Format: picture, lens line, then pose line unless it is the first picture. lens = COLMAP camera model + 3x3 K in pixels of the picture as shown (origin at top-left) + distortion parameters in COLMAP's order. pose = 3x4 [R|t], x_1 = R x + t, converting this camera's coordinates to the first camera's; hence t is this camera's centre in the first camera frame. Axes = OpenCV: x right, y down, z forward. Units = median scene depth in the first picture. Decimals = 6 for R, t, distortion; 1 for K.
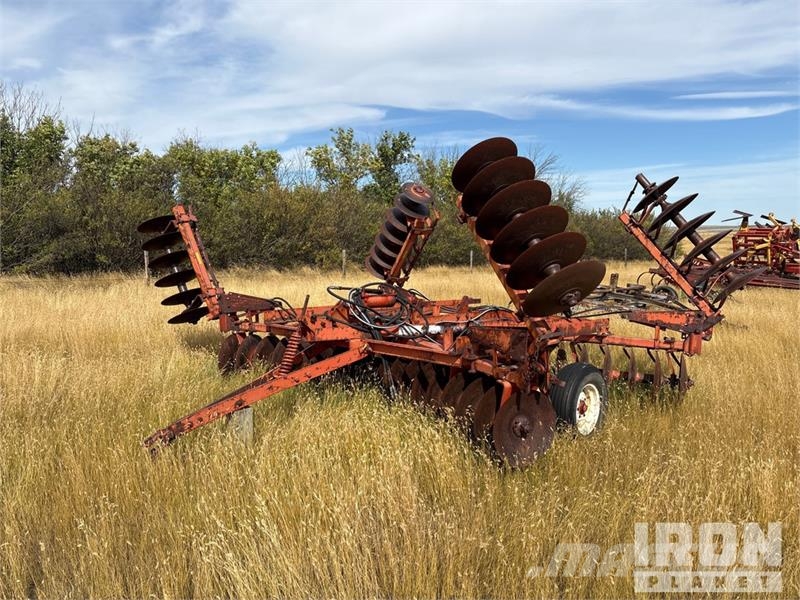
lens RADIAL K [[622.3, 0, 400.0], [0, 622.3, 300.0], [0, 0, 1]] dist [0.004666, 0.002228]
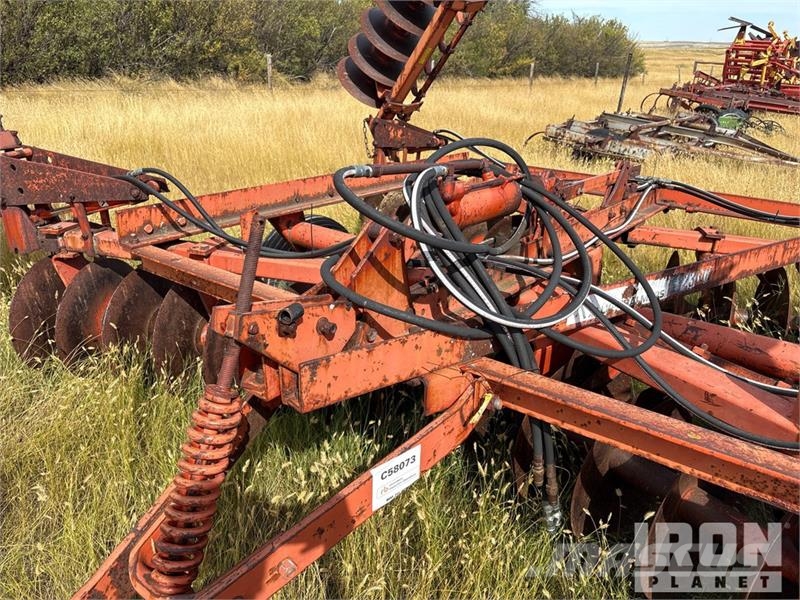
lens RADIAL K [[622.3, 0, 400.0], [0, 622.3, 300.0], [0, 0, 1]] dist [0.004666, 0.002228]
pose [[0.992133, -0.022571, 0.123135, -0.074729], [-0.013150, 0.959380, 0.281812, -0.025532], [-0.124493, -0.281214, 0.951536, 0.457694]]
